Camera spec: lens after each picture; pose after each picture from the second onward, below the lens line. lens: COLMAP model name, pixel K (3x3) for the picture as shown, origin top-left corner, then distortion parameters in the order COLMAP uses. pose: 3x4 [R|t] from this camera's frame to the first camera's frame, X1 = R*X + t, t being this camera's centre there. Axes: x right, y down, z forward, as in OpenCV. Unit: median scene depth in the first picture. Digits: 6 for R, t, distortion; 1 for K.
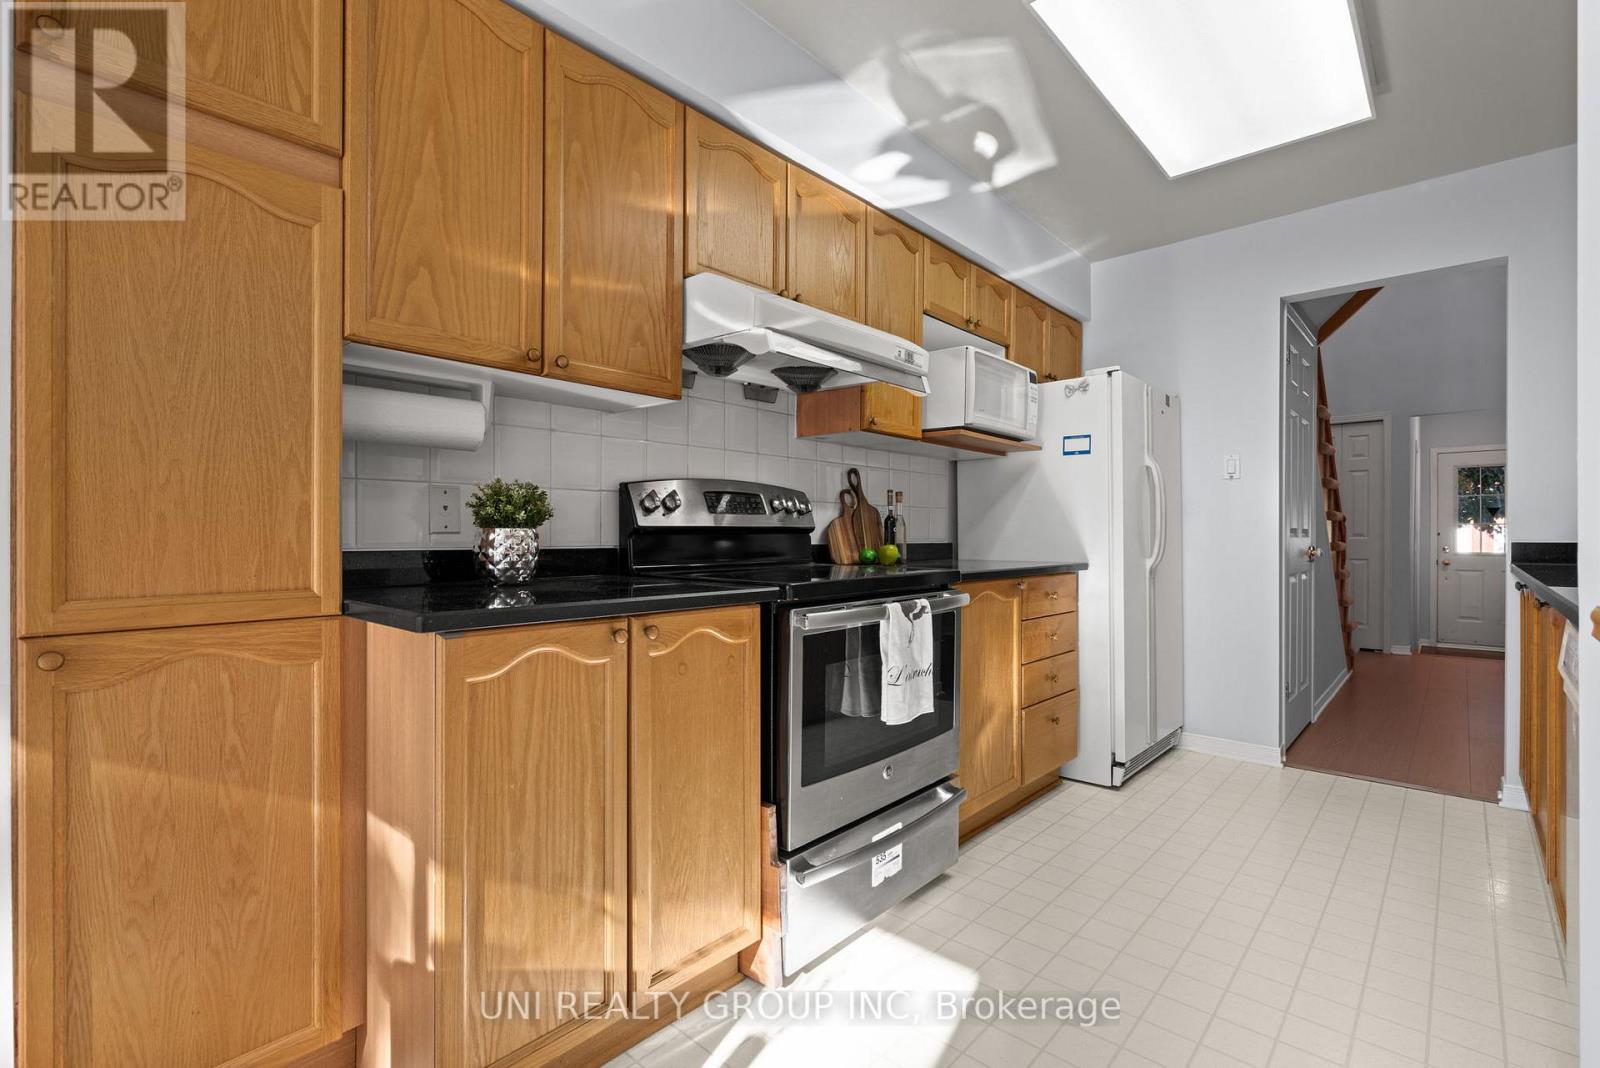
lens RADIAL K [[725.6, 0, 796.4], [0, 725.6, 534.3], [0, 0, 1]] dist [-0.004305, 0.000191]
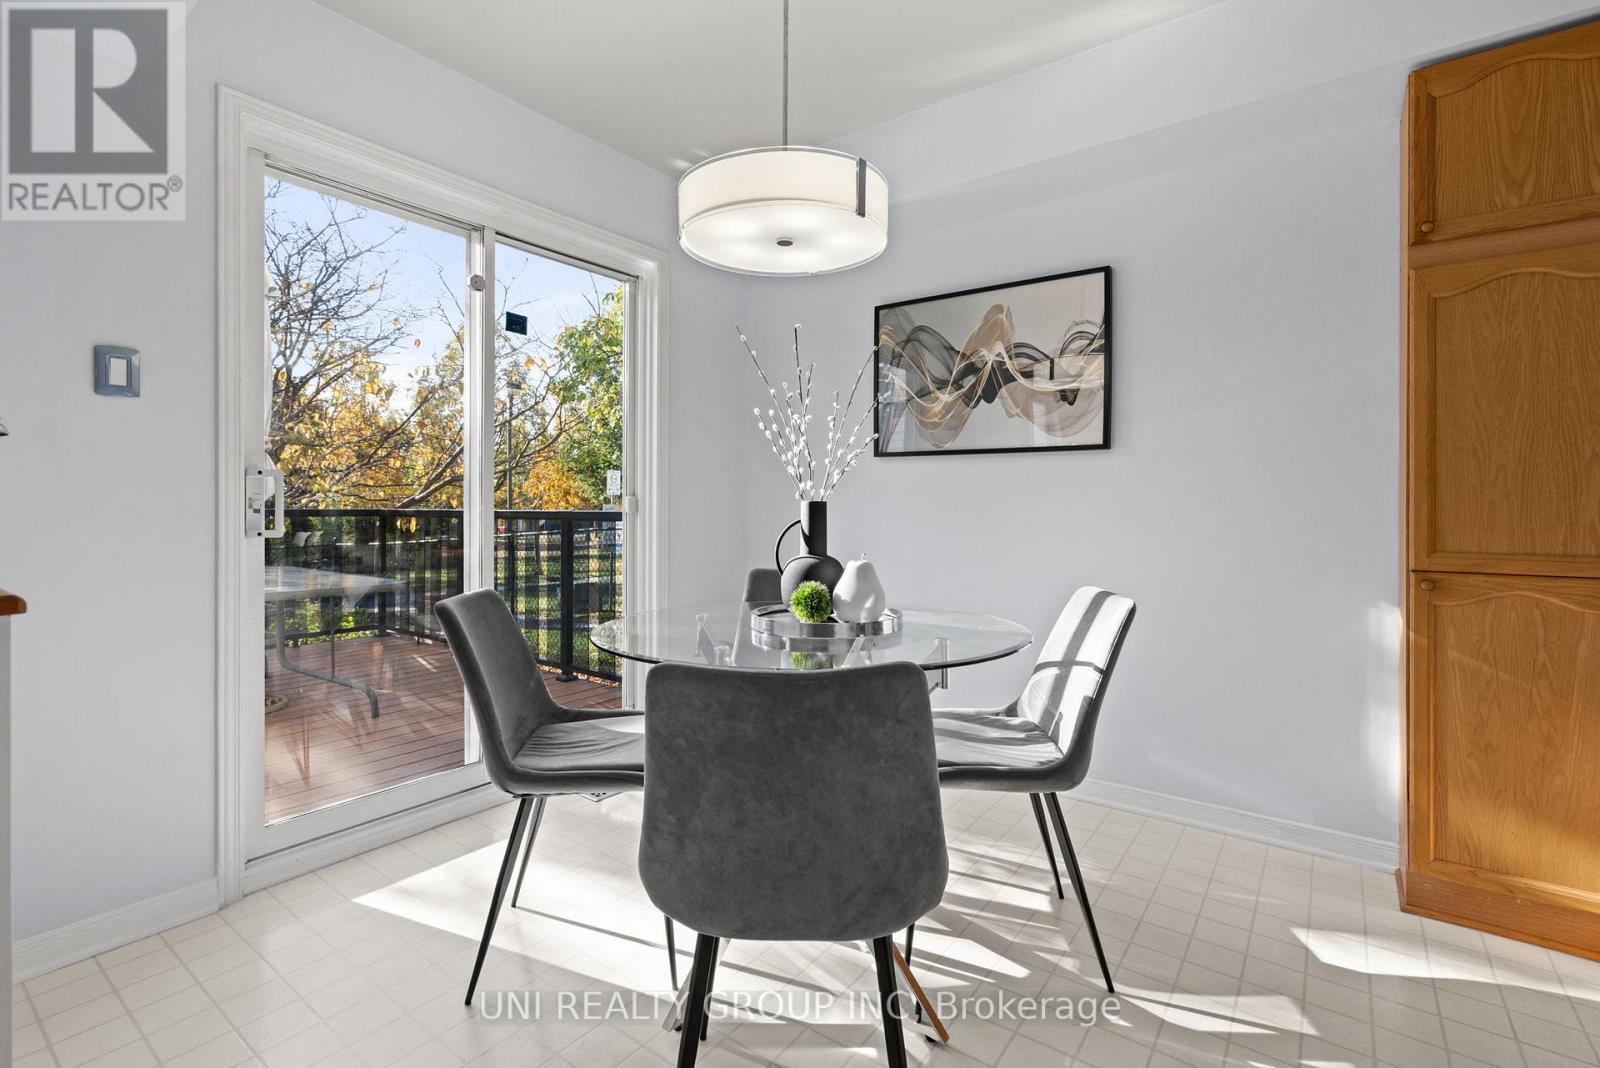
lens RADIAL K [[737.7, 0, 796.2], [0, 737.7, 506.8], [0, 0, 1]] dist [-0.001453, 0.000903]
pose [[0.110847, -0.002012, -0.993835, 0.461028], [-0.004224, 0.999988, -0.002495, -0.004104], [0.993828, 0.004475, 0.110837, -0.574409]]
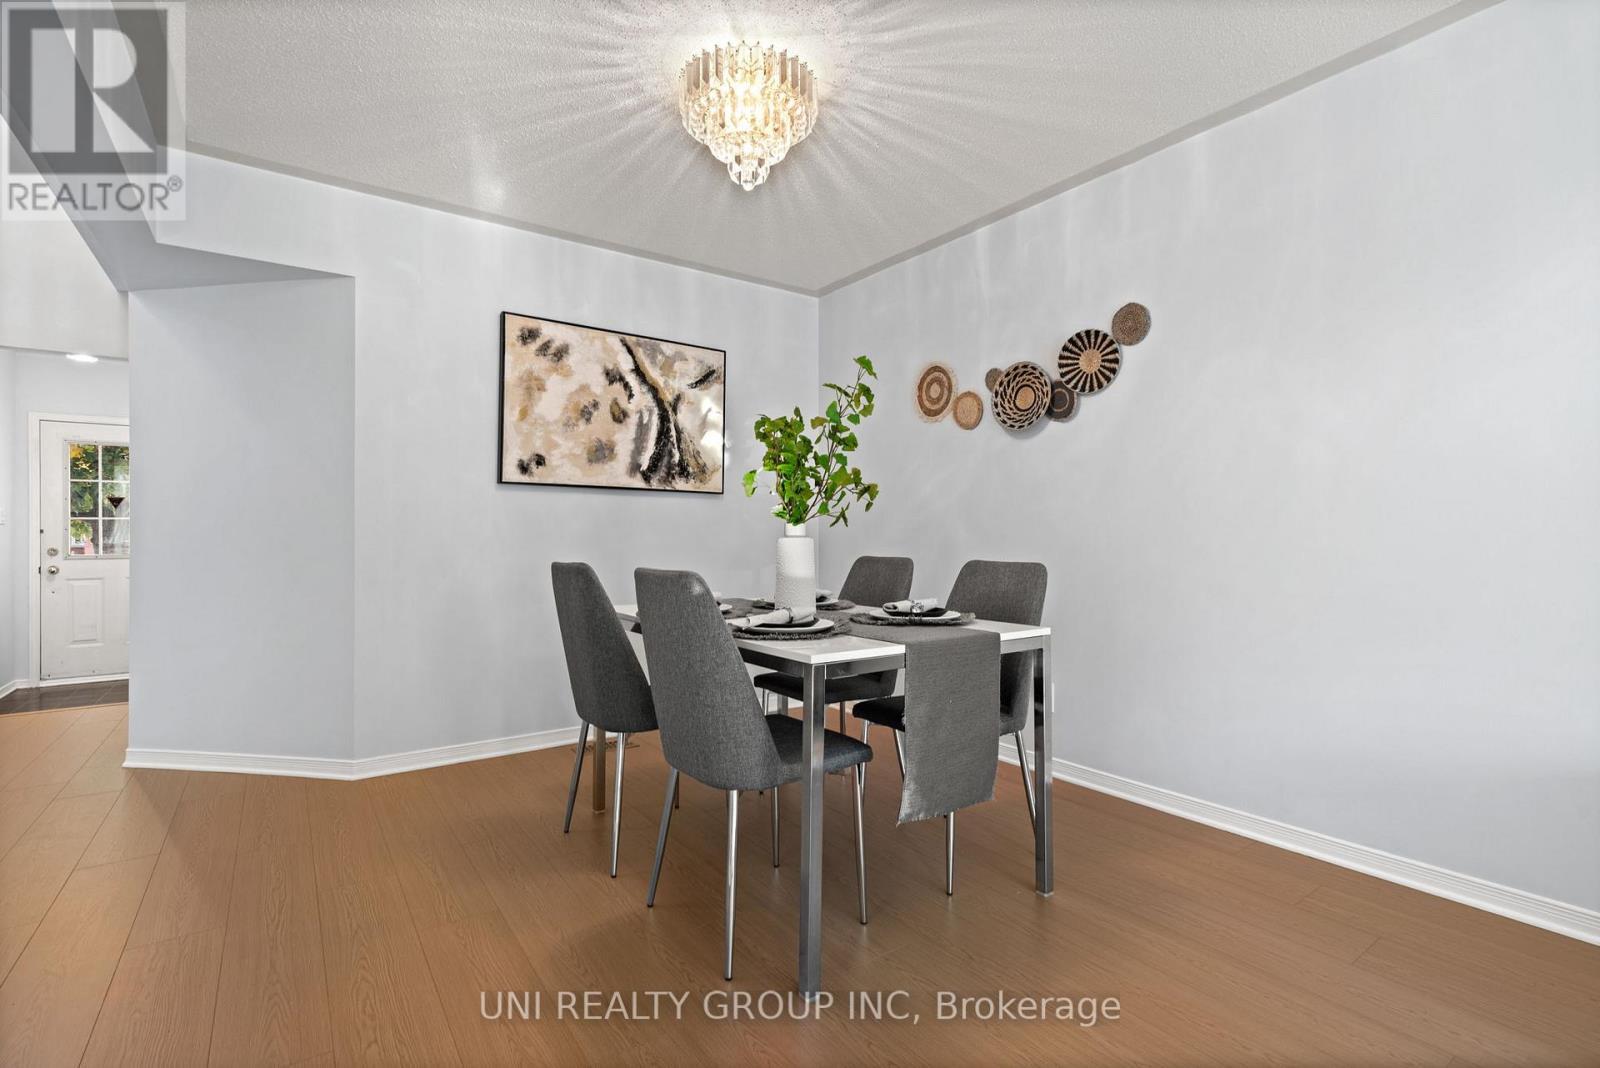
lens RADIAL K [[725.6, 0, 796.4], [0, 725.6, 534.3], [0, 0, 1]] dist [-0.004305, 0.000191]
pose [[0.202864, -0.008237, 0.979172, 1.987347], [0.005140, 0.999960, 0.007347, 0.006930], [-0.979194, 0.003543, 0.202898, 0.648349]]
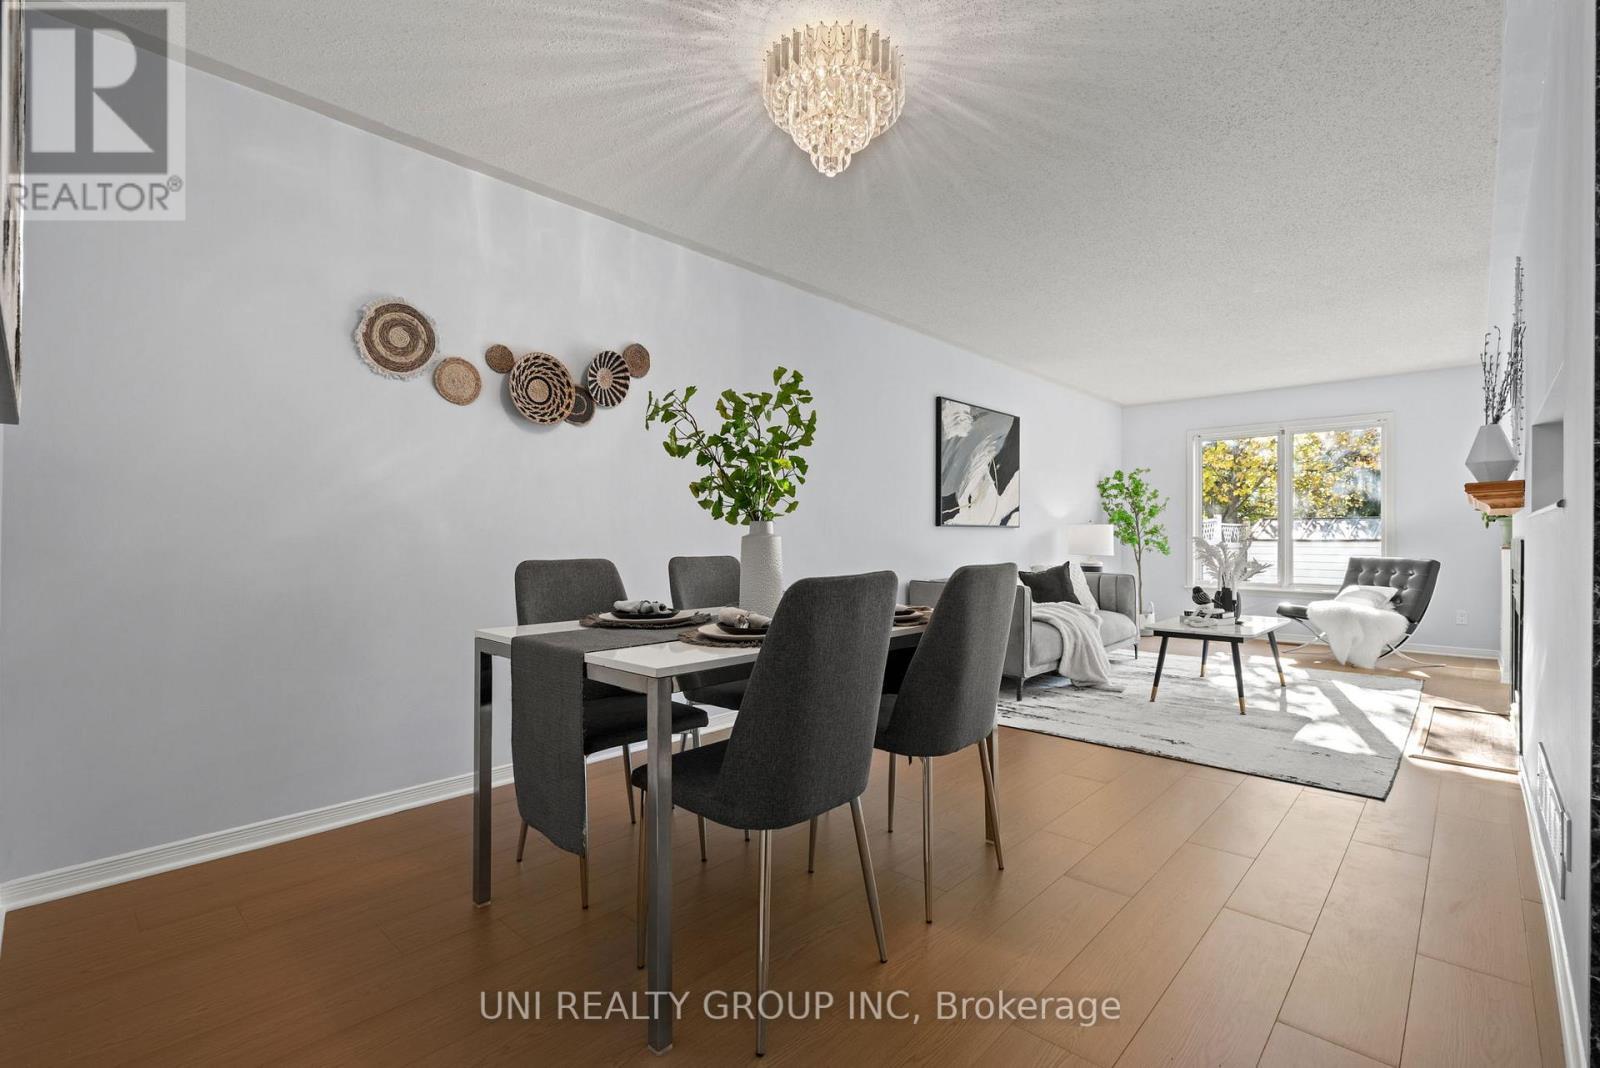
lens RADIAL K [[725.6, 0, 796.4], [0, 725.6, 534.3], [0, 0, 1]] dist [-0.004305, 0.000191]
pose [[-0.999840, -0.008925, 0.015473, 3.670230], [-0.008891, 0.999958, 0.002253, 0.023646], [-0.015493, 0.002115, -0.999878, 2.740996]]
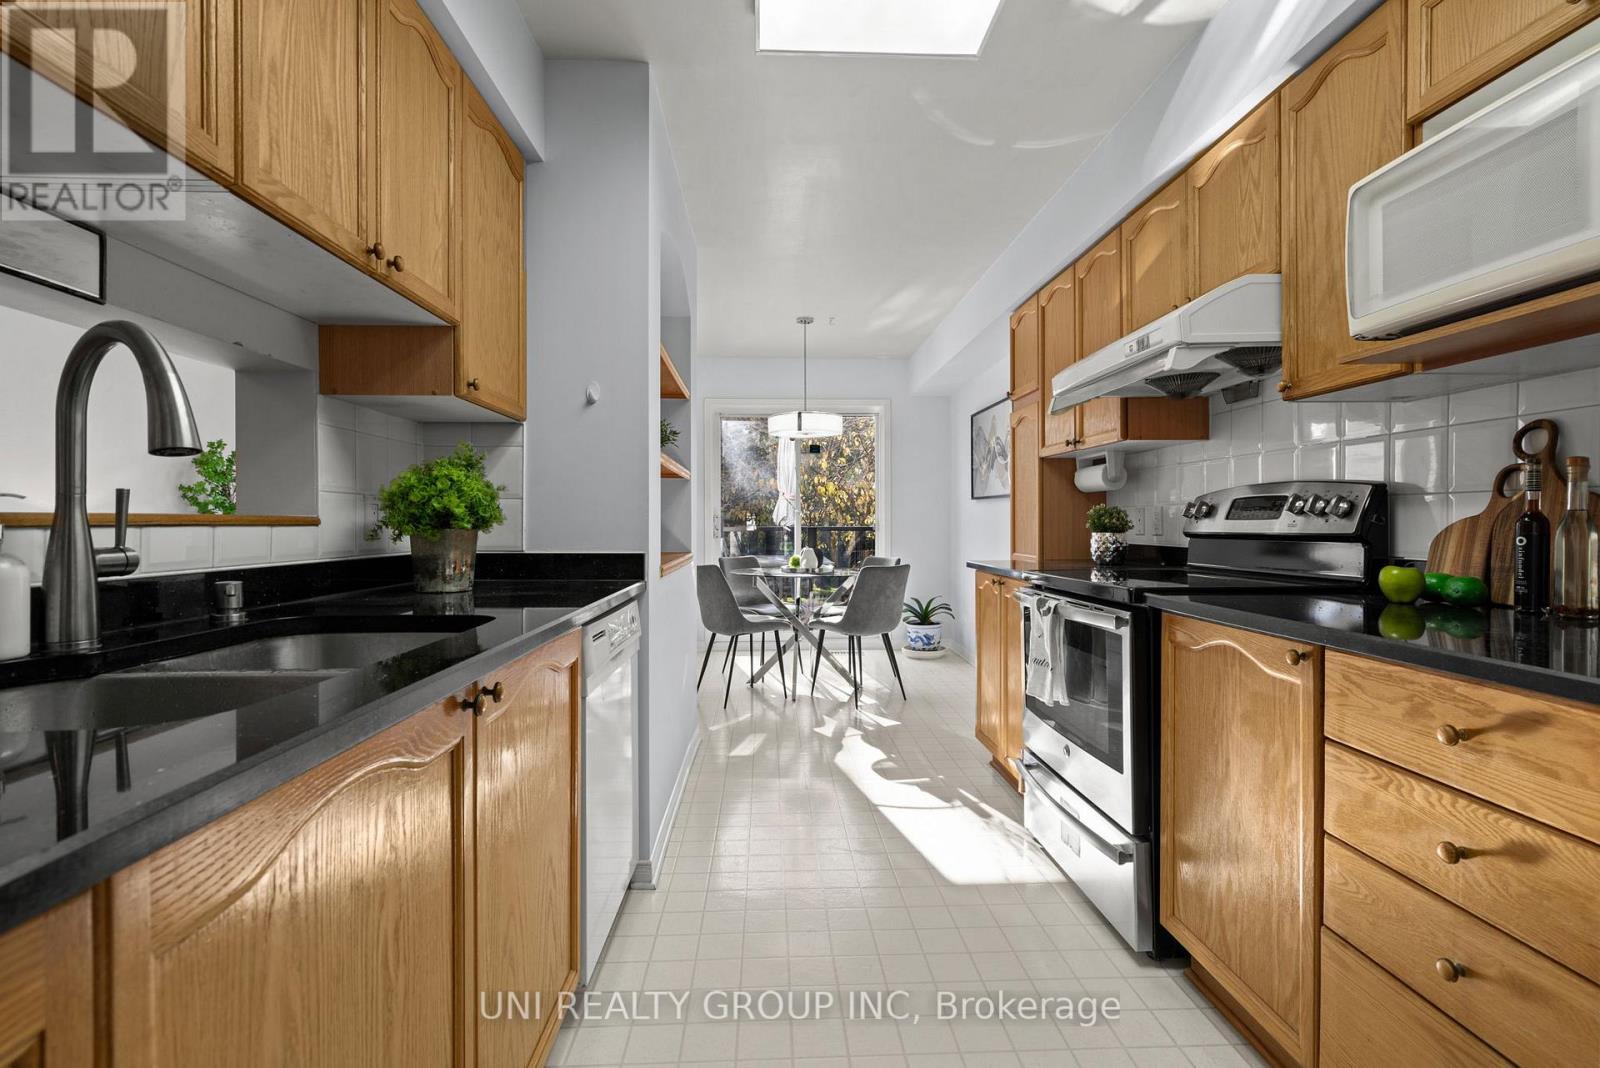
lens RADIAL K [[726.1, 0, 800.7], [0, 726.1, 521.5], [0, 0, 1]] dist [-0.005342, 0.000210]
pose [[-0.704116, -0.000324, -0.710085, 1.789935], [0.000338, 1.000000, -0.000791, -0.043722], [0.710085, -0.000797, -0.704115, 2.204308]]
